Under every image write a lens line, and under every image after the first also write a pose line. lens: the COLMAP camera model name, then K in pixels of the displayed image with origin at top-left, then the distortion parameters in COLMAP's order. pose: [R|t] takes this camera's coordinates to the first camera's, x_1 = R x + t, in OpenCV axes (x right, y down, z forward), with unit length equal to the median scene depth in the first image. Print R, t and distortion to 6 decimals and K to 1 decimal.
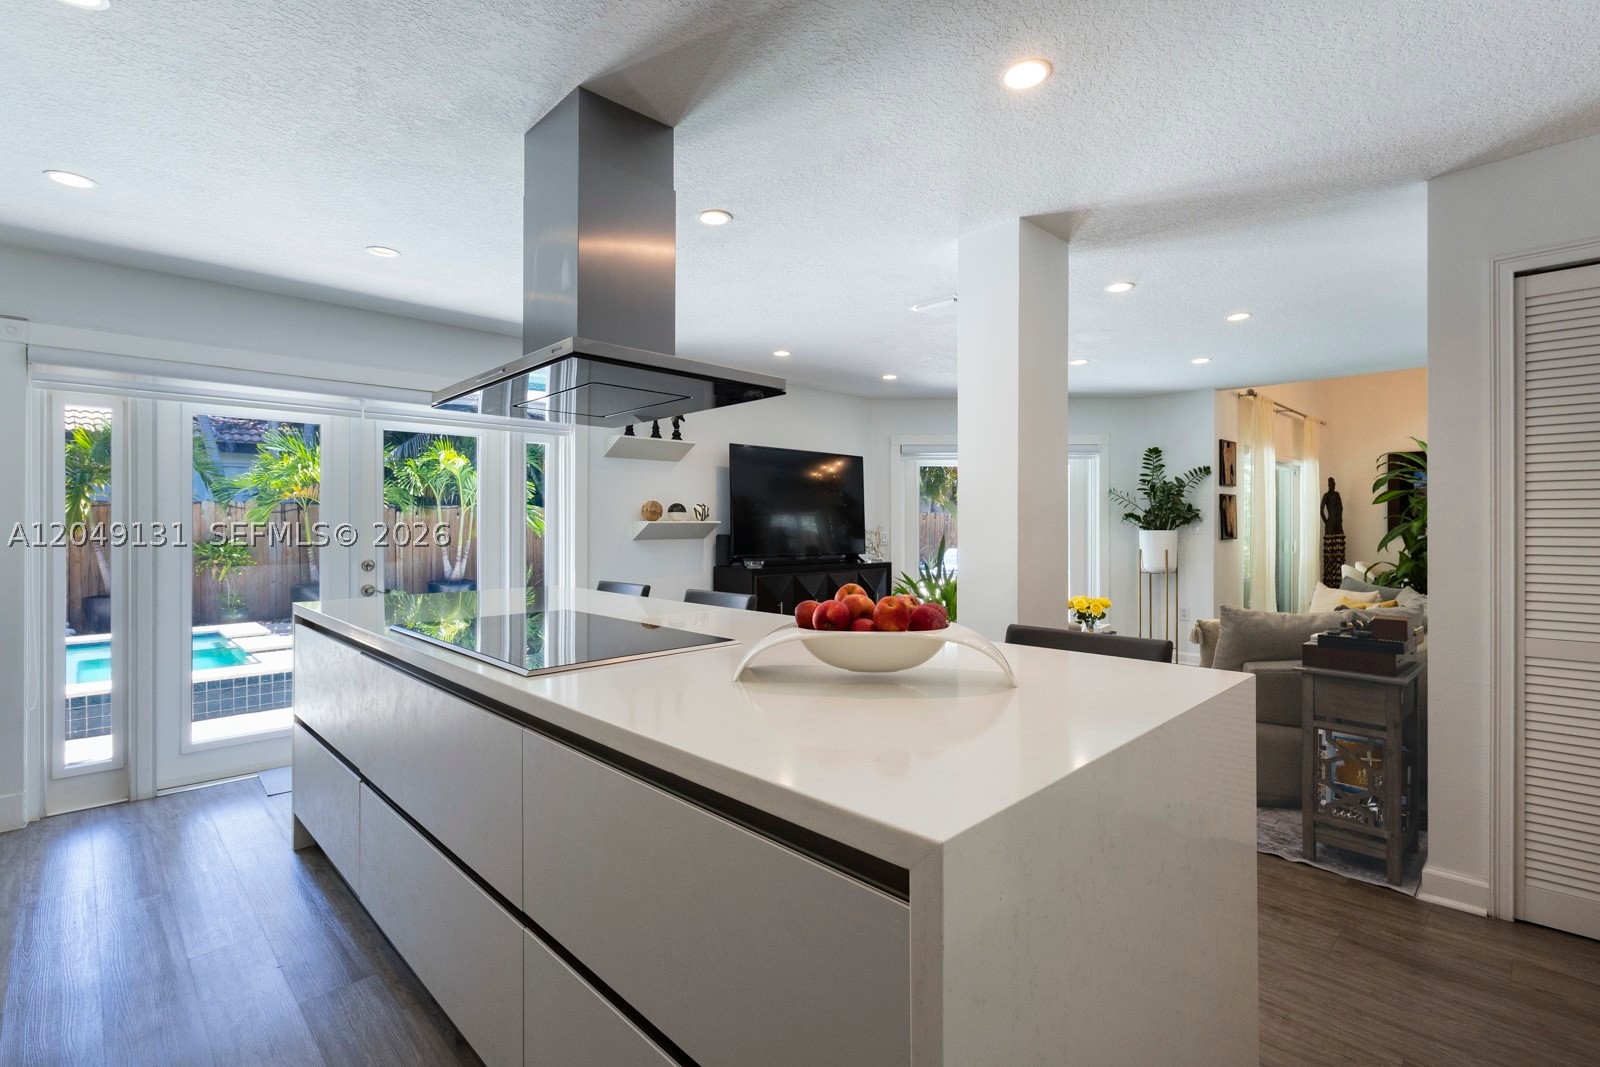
lens RADIAL K [[742.6, 0, 795.4], [0, 742.6, 524.2], [0, 0, 1]] dist [0.002203, 0.000843]
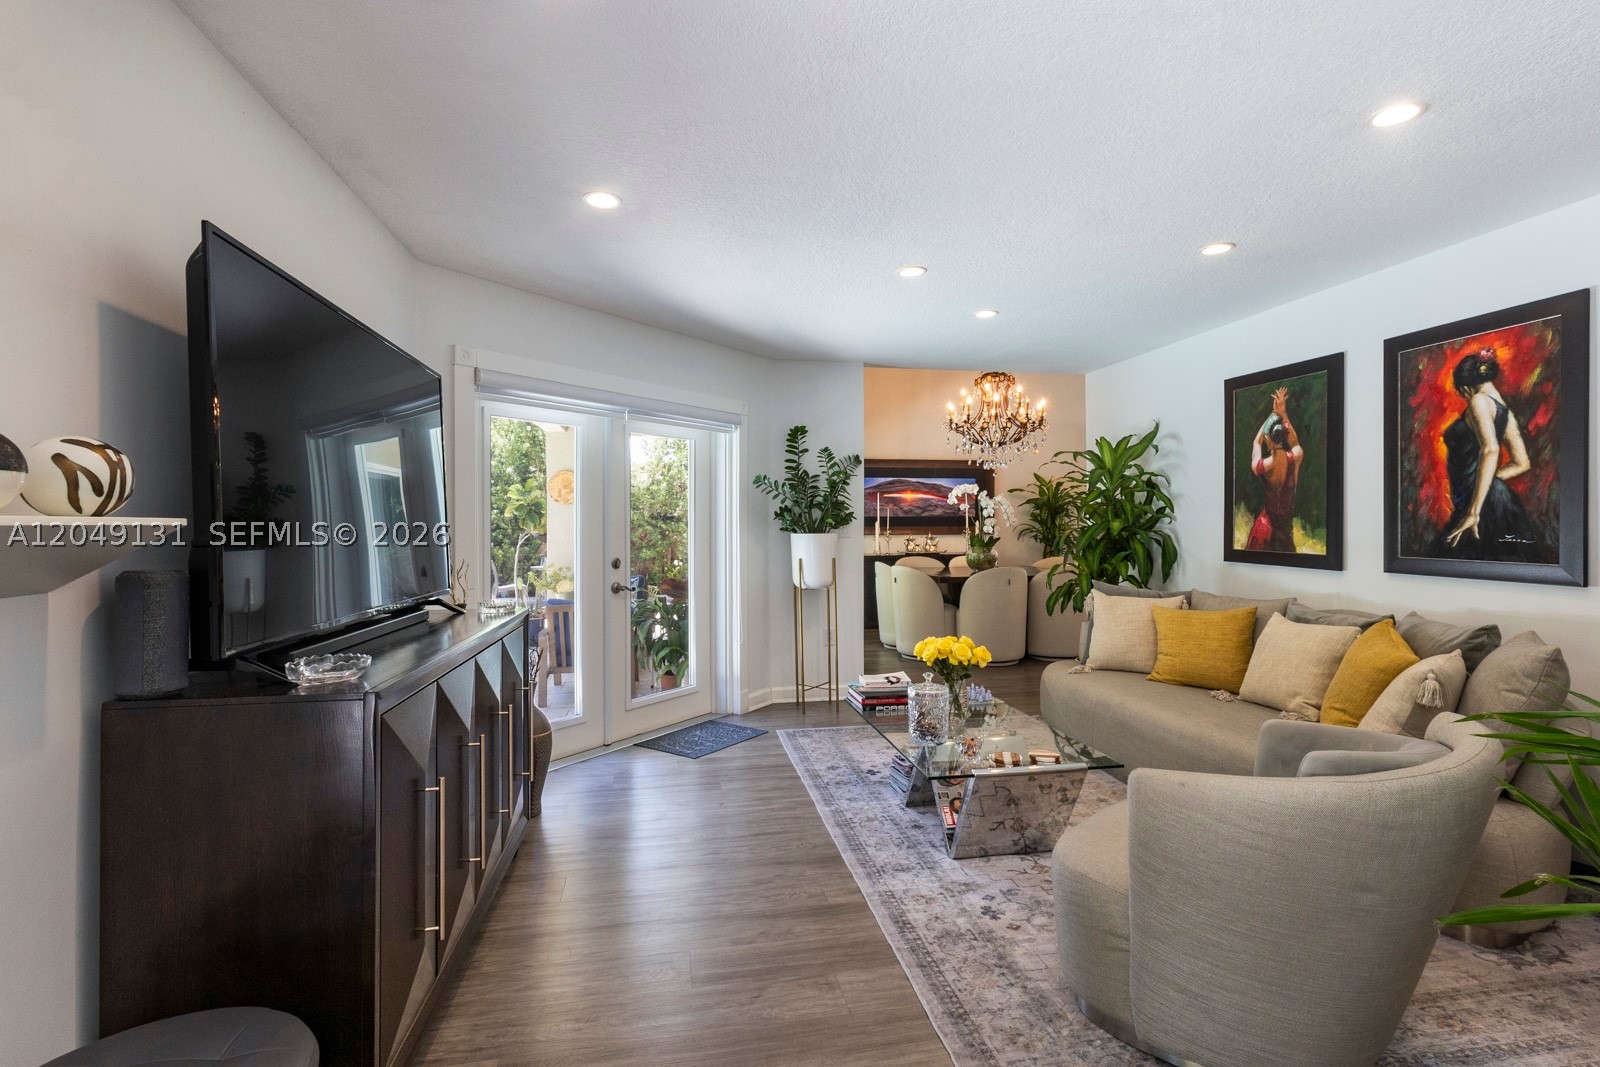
lens RADIAL K [[742.6, 0, 795.4], [0, 742.6, 524.2], [0, 0, 1]] dist [0.002203, 0.000843]
pose [[0.561674, 0.000041, 0.827359, -0.160523], [-0.001574, 0.999998, 0.001019, -0.002007], [-0.827357, -0.001874, 0.561673, 0.578701]]
